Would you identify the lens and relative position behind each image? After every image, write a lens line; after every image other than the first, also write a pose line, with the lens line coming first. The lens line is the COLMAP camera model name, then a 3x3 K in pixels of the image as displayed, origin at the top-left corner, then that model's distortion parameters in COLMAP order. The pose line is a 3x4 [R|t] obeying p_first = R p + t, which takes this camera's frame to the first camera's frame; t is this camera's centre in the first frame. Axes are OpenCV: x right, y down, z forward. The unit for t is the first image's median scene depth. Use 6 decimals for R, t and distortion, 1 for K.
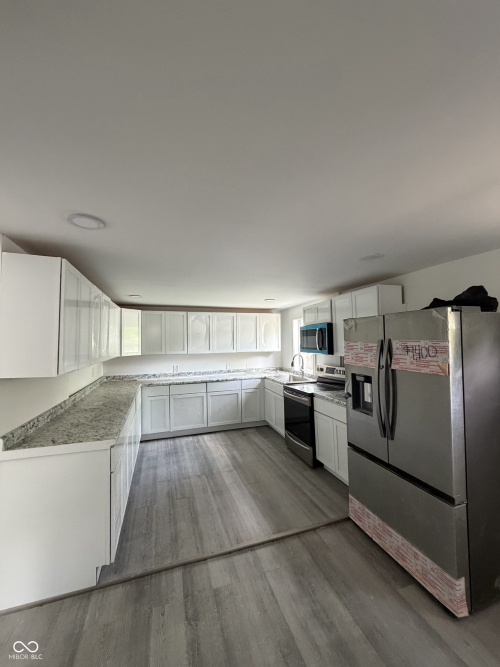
lens RADIAL K [[266.0, 0, 250.3], [0, 266.0, 335.4], [0, 0, 1]] dist [-0.000112, 0.000310]
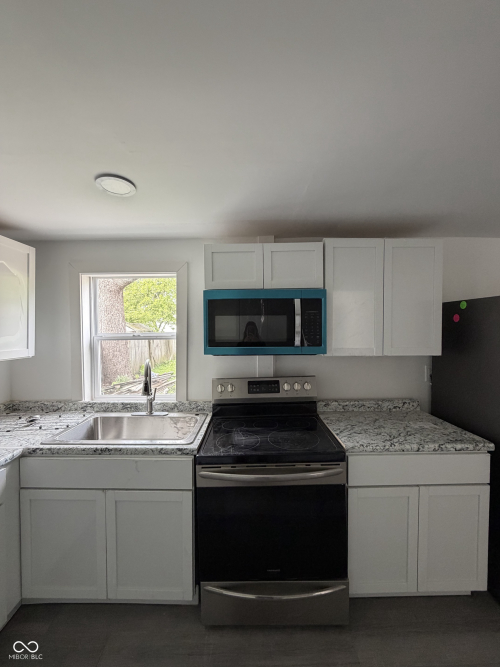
lens RADIAL K [[266.0, 0, 249.7], [0, 266.0, 335.3], [0, 0, 1]] dist [-0.000112, 0.000310]
pose [[0.300854, 0.001358, 0.953669, -0.244135], [-0.022805, 0.999723, 0.005771, 0.042545], [-0.953397, -0.023484, 0.300802, 1.166241]]
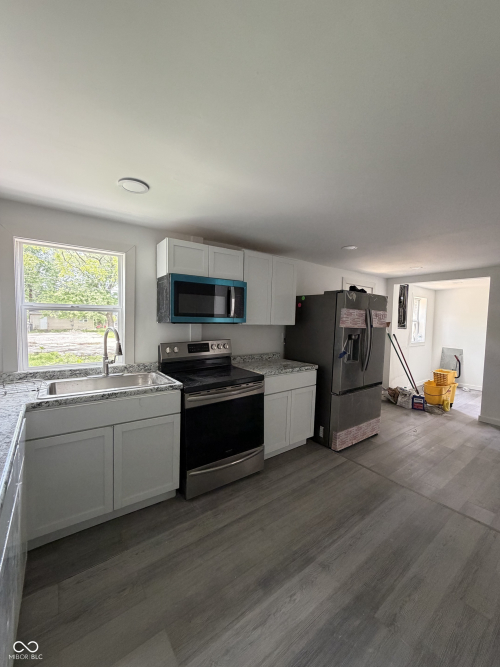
lens RADIAL K [[266.0, 0, 250.8], [0, 266.0, 335.0], [0, 0, 1]] dist [-0.000112, 0.000310]
pose [[-0.316616, -0.039205, 0.947743, -0.530885], [-0.034590, 0.998958, 0.029768, 0.097370], [-0.947923, -0.023358, -0.317643, 1.456796]]
